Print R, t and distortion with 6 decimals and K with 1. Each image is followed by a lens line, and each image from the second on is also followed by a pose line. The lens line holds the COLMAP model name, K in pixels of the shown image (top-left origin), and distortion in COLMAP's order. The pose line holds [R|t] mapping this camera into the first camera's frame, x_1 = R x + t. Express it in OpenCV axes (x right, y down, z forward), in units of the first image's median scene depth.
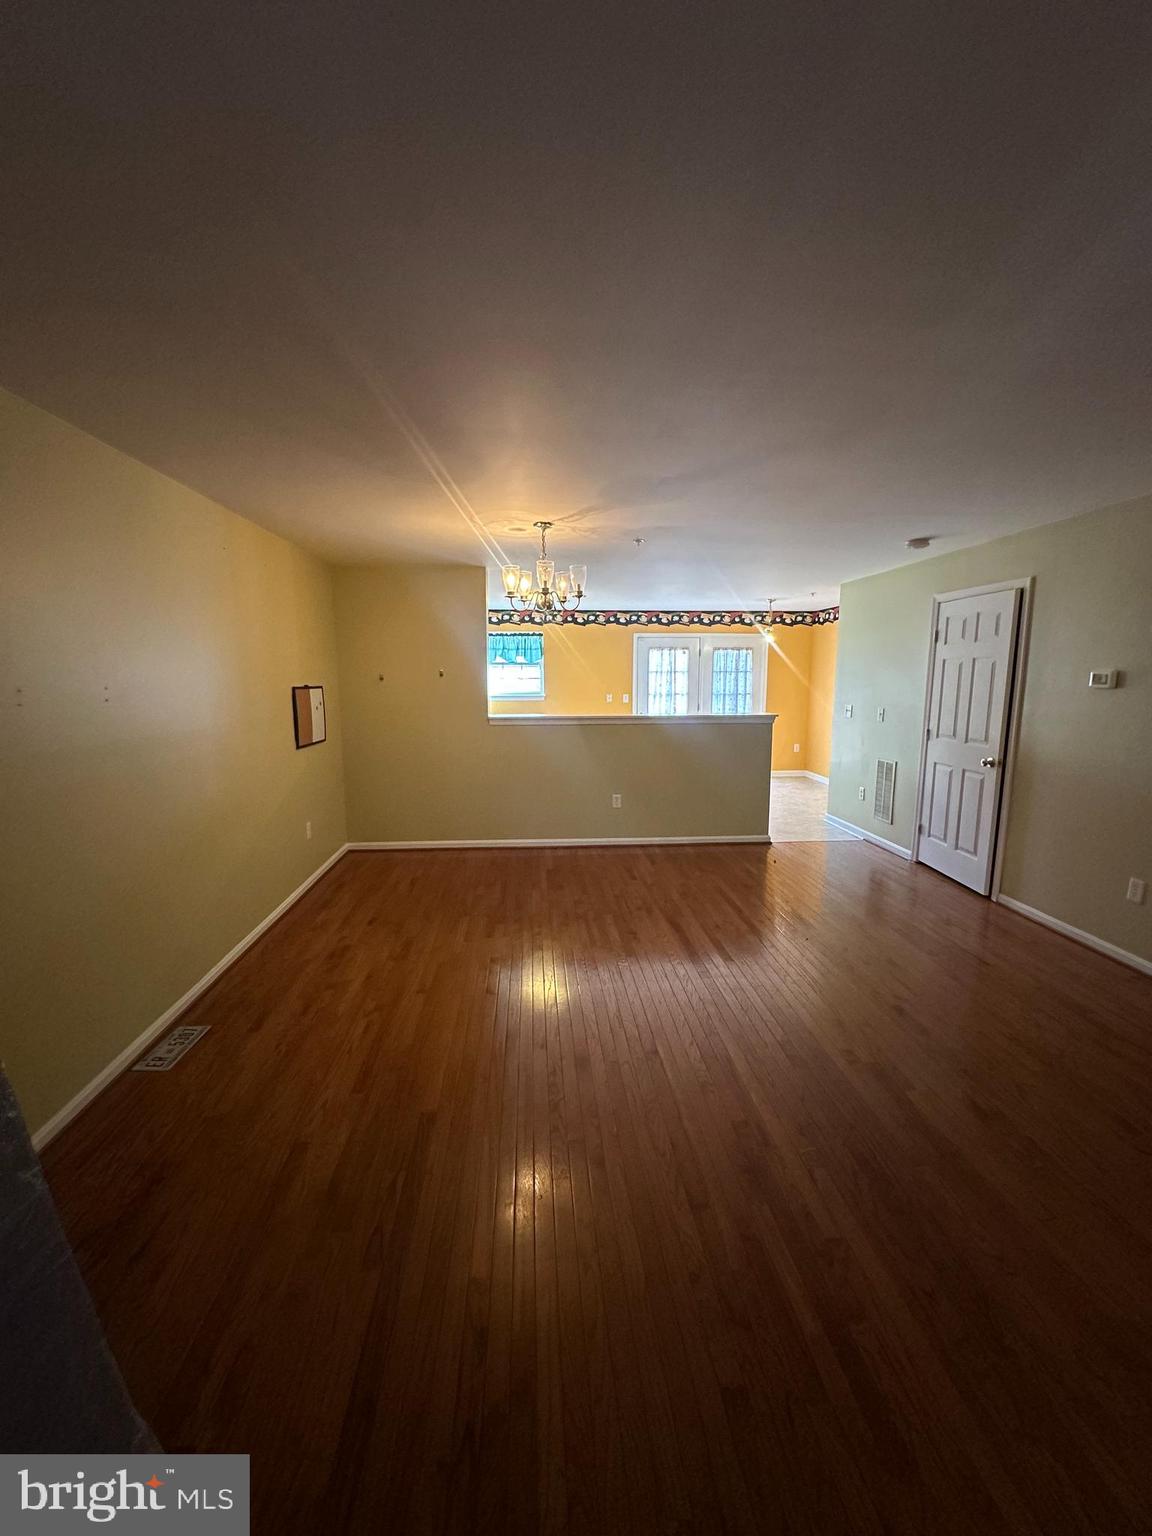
lens RADIAL K [[612.4, 0, 578.9], [0, 612.4, 763.8], [0, 0, 1]] dist [-0.007258, 0.001795]
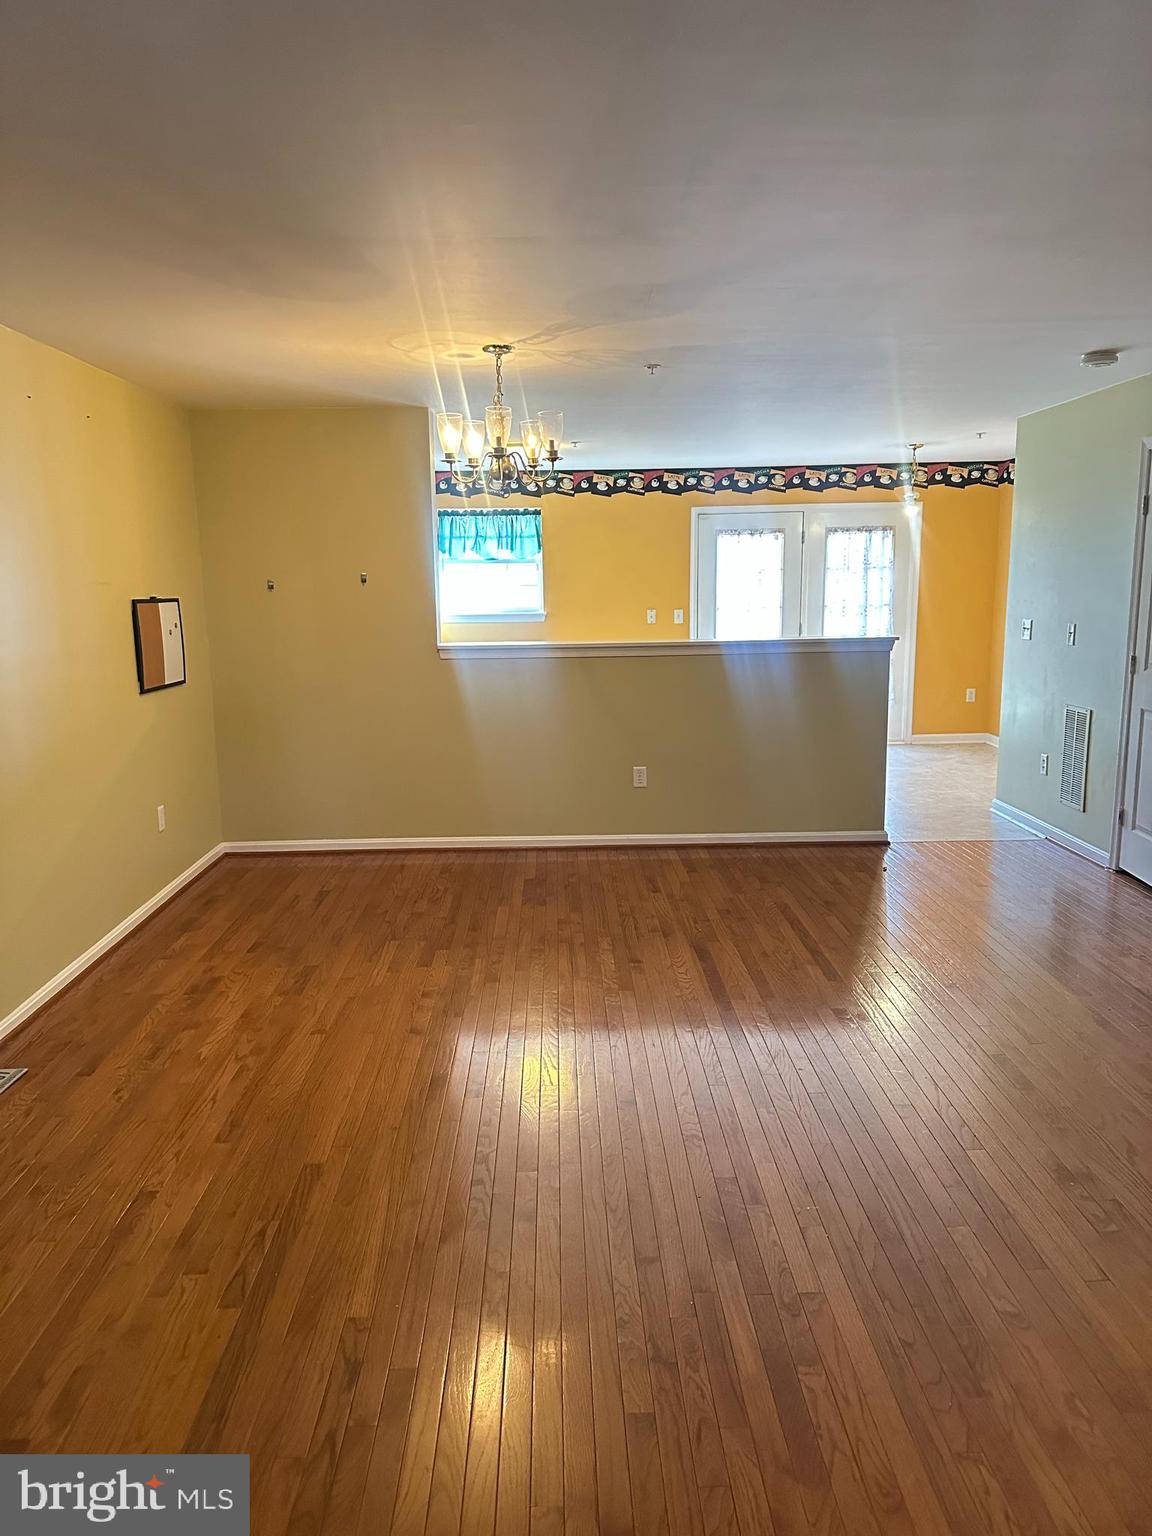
lens RADIAL K [[1069.7, 0, 584.2], [0, 1069.7, 773.9], [0, 0, 1]] dist [0.060534, -0.079675]
pose [[0.998697, -0.003905, -0.050881, 0.078027], [0.005738, 0.999337, 0.035941, 0.022797], [0.050707, -0.036186, 0.998058, -0.147222]]
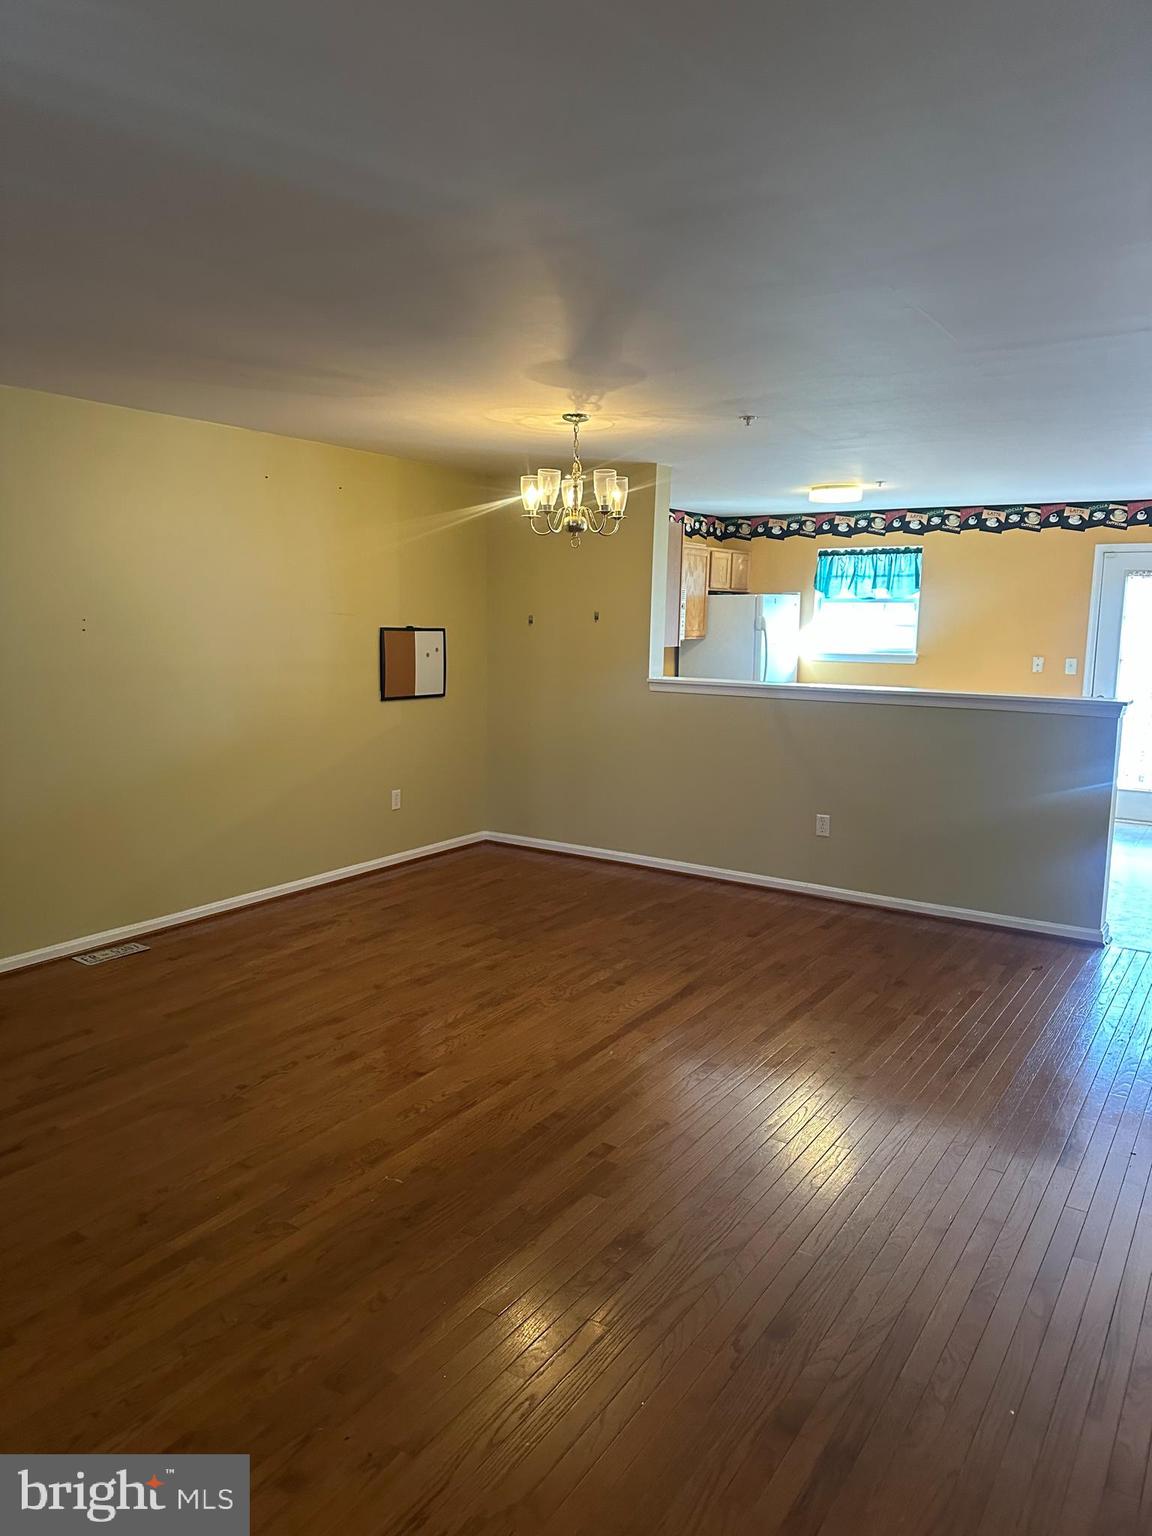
lens RADIAL K [[1069.7, 0, 555.2], [0, 1069.7, 761.9], [0, 0, 1]] dist [0.060534, -0.079675]
pose [[0.788564, 0.098567, -0.607002, 0.643377], [-0.104317, 0.994206, 0.025923, -0.002878], [0.606041, 0.042878, 0.794277, -0.036379]]
